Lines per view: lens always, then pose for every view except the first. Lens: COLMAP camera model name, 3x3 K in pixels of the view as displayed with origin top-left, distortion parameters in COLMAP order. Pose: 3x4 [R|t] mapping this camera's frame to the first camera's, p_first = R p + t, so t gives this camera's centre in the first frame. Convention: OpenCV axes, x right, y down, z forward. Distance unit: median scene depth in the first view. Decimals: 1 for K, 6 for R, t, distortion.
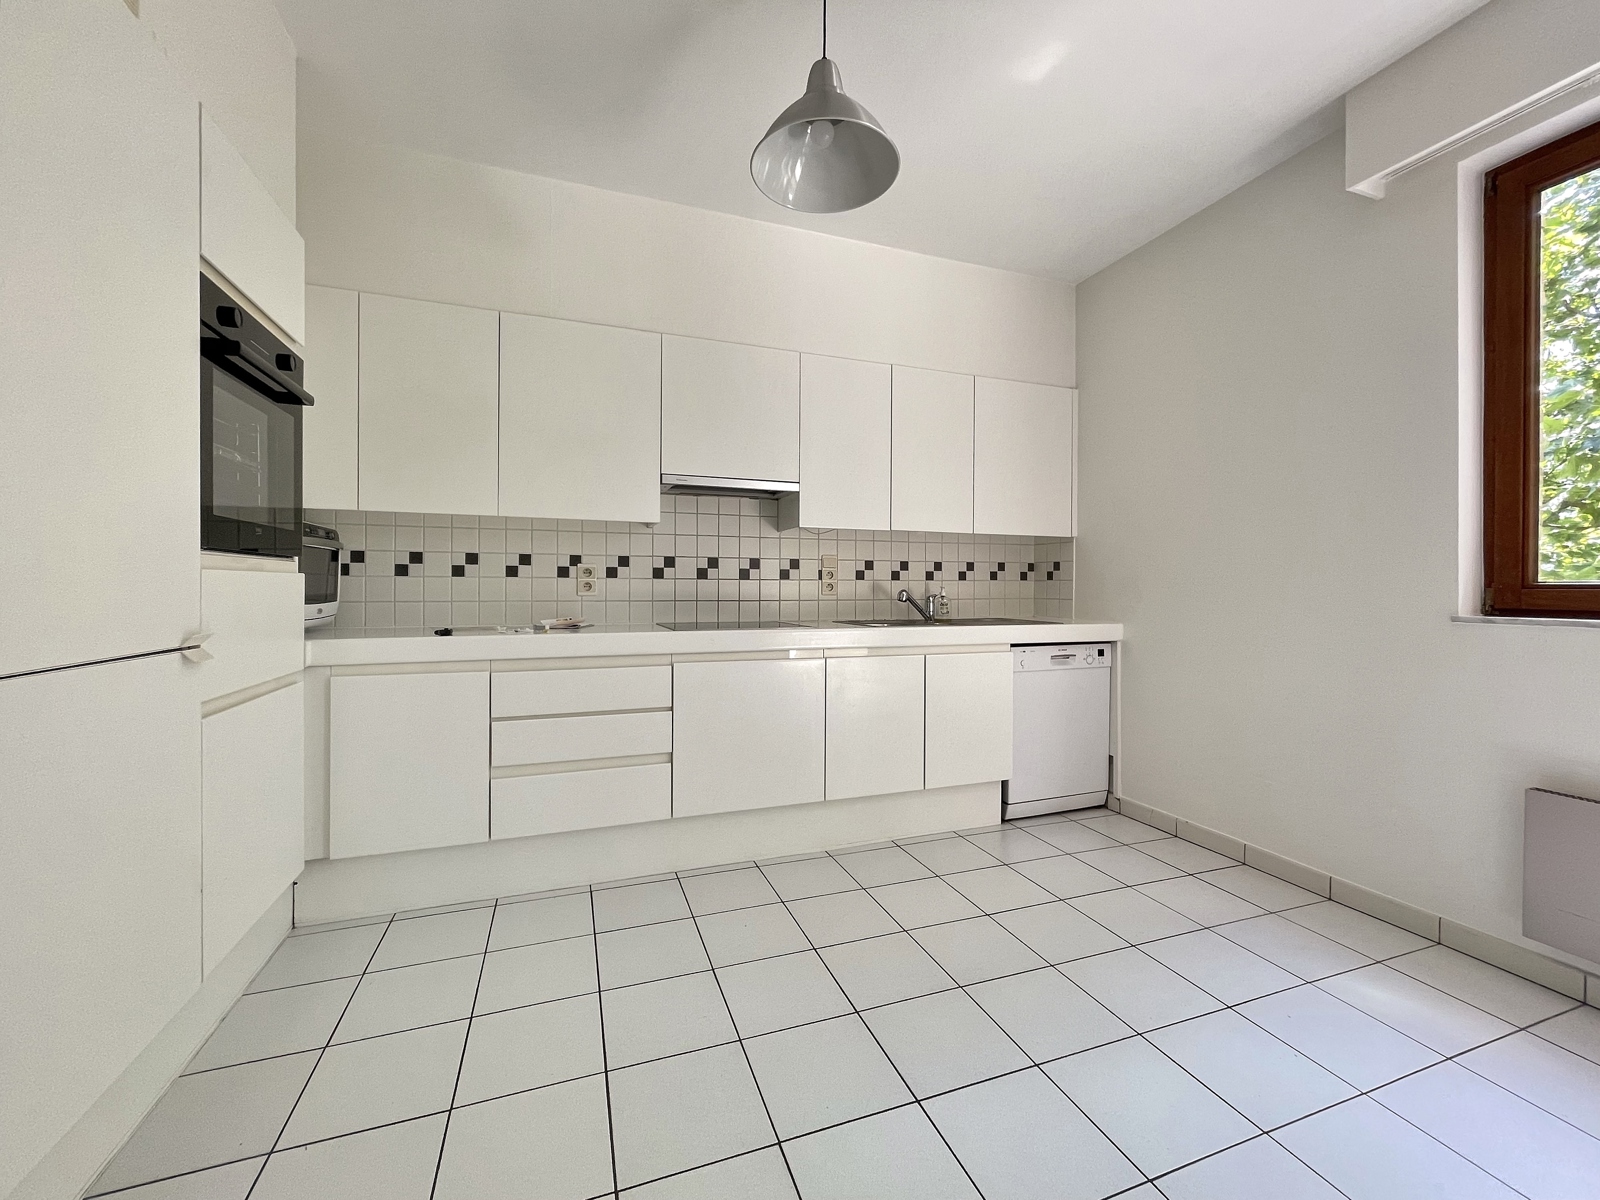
lens RADIAL K [[654.1, 0, 800.0], [0, 654.1, 600.0], [0, 0, 1]] dist [-0.001009, -0.000070]
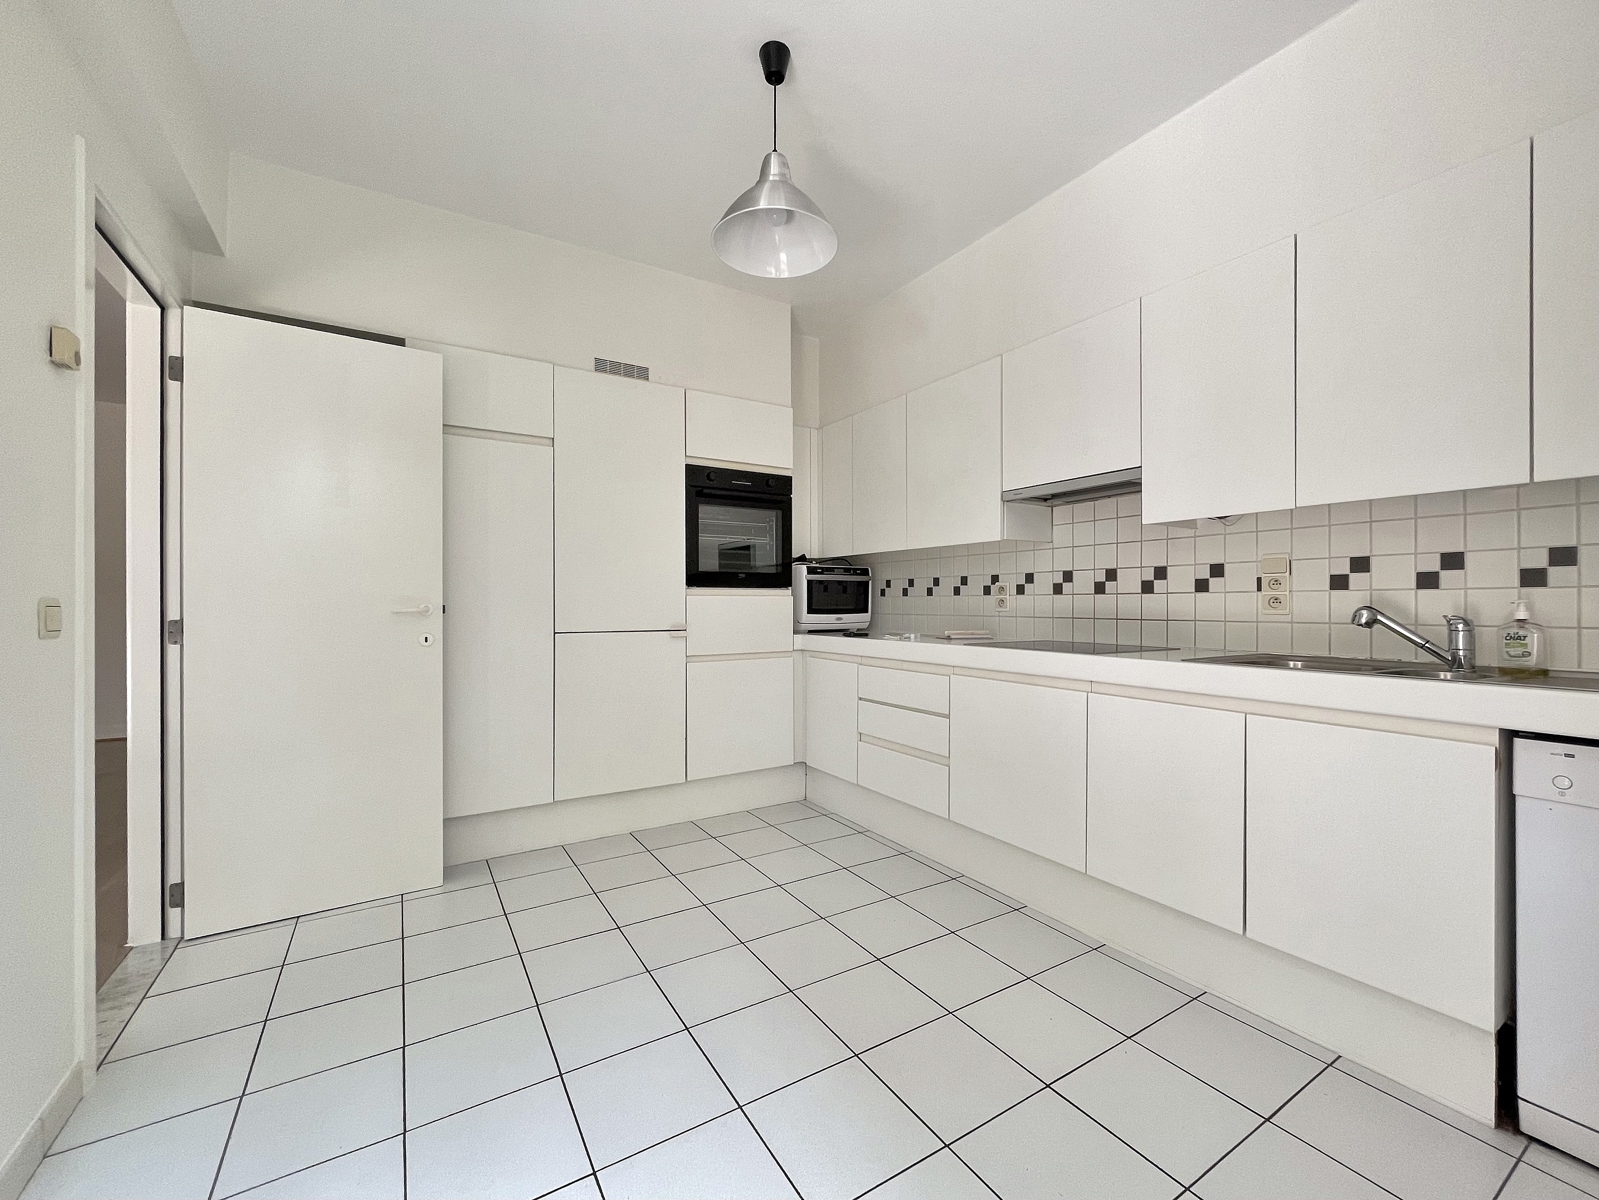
lens RADIAL K [[658.9, 0, 803.2], [0, 658.9, 606.3], [0, 0, 1]] dist [0.000450, 0.000208]
pose [[0.205021, 0.003059, -0.978753, 0.669721], [-0.011195, 0.999937, 0.000780, -0.012113], [0.978694, 0.010798, 0.205042, 0.445740]]
